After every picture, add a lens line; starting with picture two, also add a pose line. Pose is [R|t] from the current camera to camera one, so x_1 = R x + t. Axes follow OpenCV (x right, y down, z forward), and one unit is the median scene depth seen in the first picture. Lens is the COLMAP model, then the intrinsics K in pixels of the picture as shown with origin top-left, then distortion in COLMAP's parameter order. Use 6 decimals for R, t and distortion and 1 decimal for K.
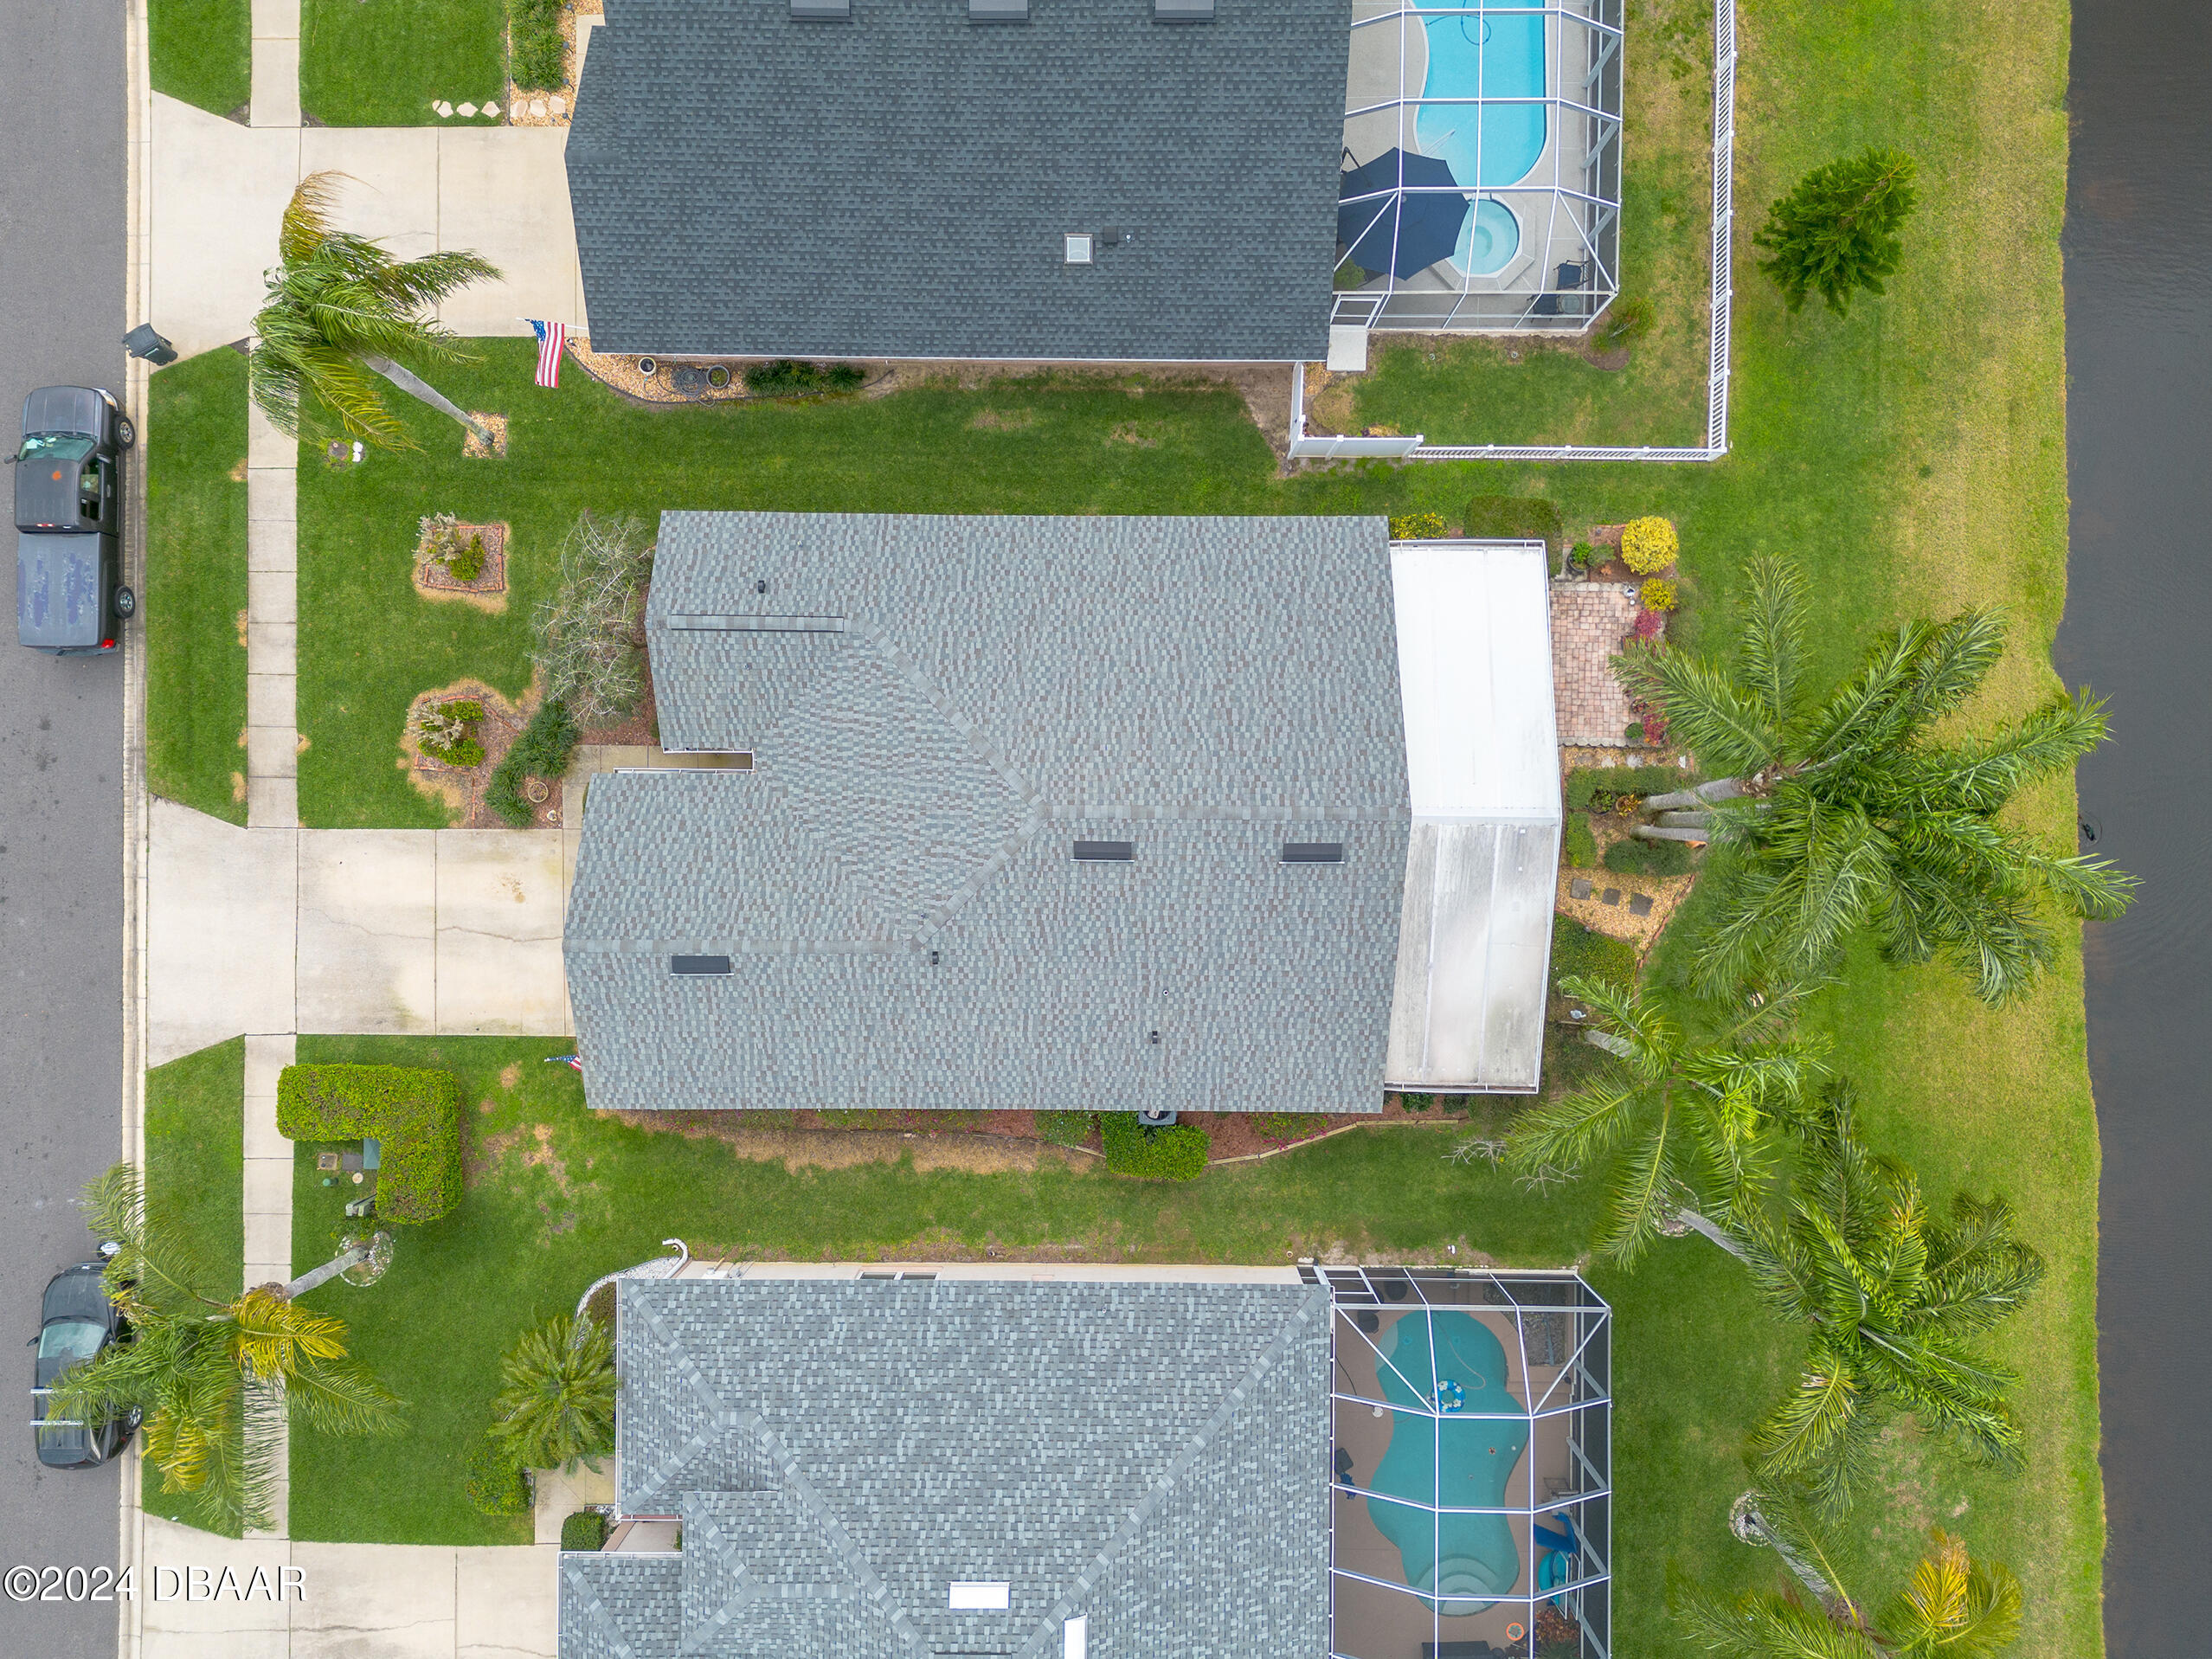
lens RADIAL K [[1557.0, 0, 1106.0], [0, 1557.0, 829.5], [0, 0, 1]] dist [0.084399, -0.099842]
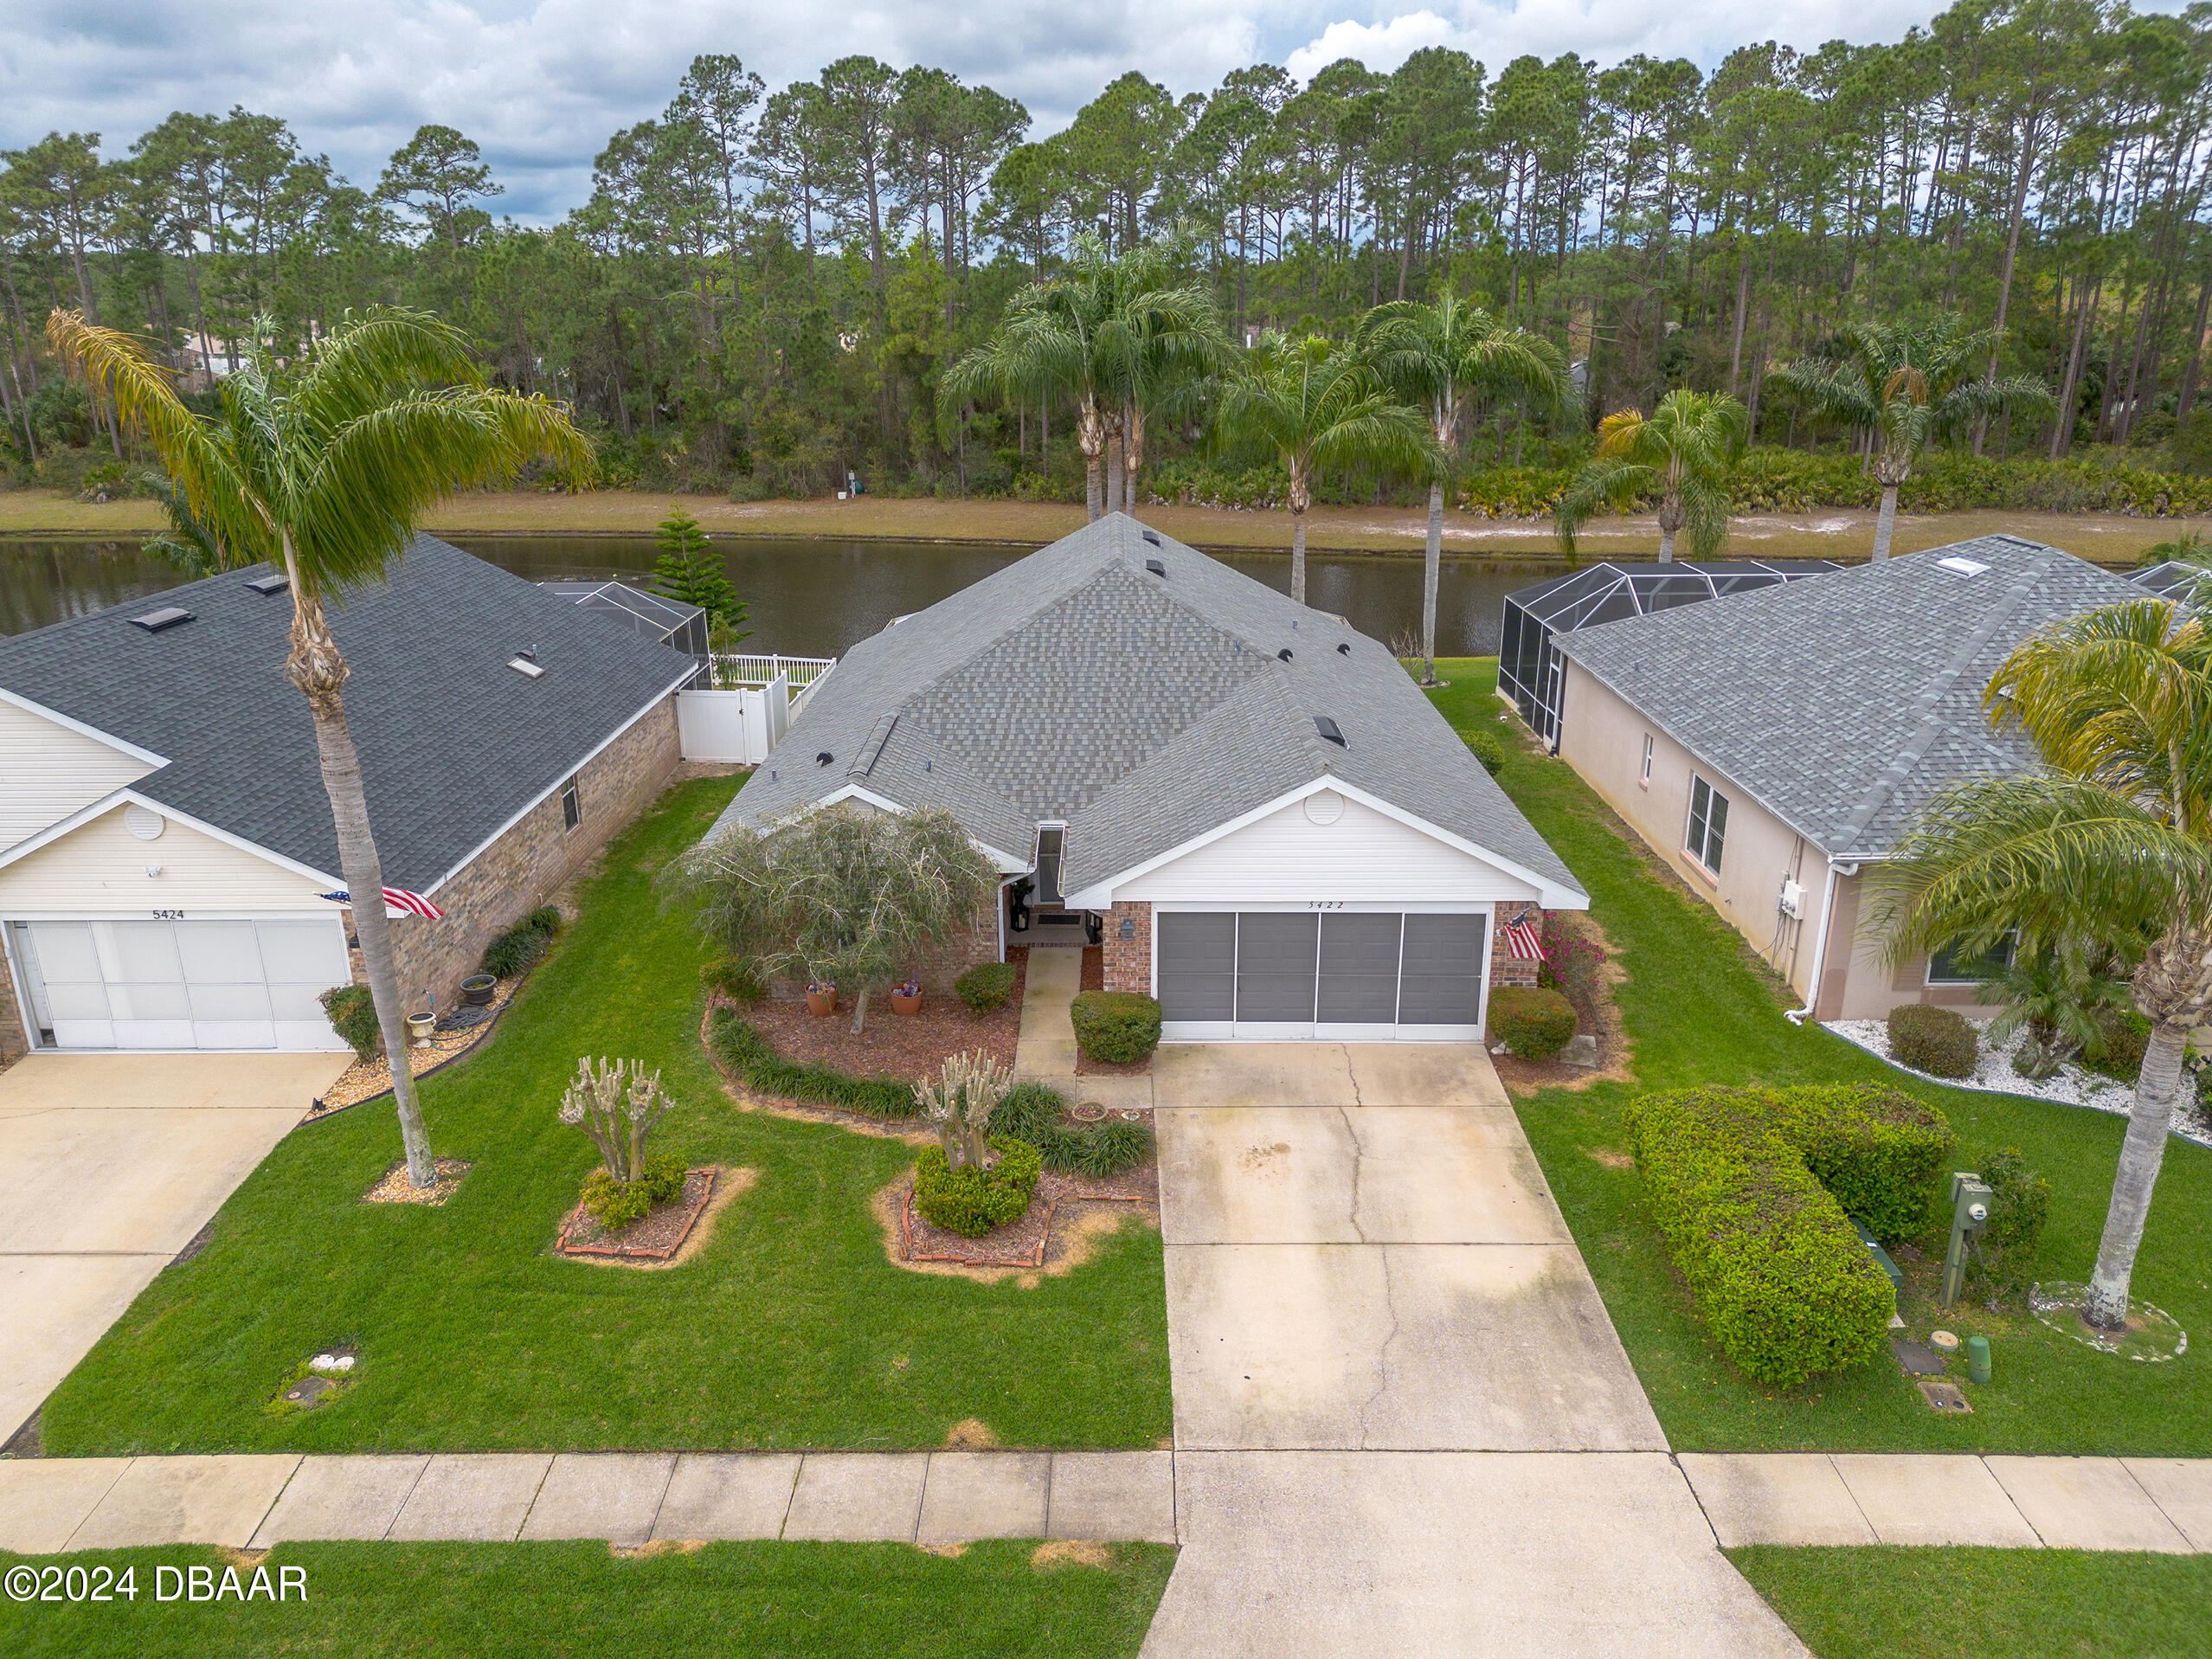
lens RADIAL K [[1557.0, 0, 1106.0], [0, 1557.0, 829.5], [0, 0, 1]] dist [0.084399, -0.099842]
pose [[-0.003232, -0.303724, 0.952755, -0.857085], [0.999944, -0.010604, 0.000012, -0.016774], [0.010099, 0.952701, 0.303741, 0.719847]]
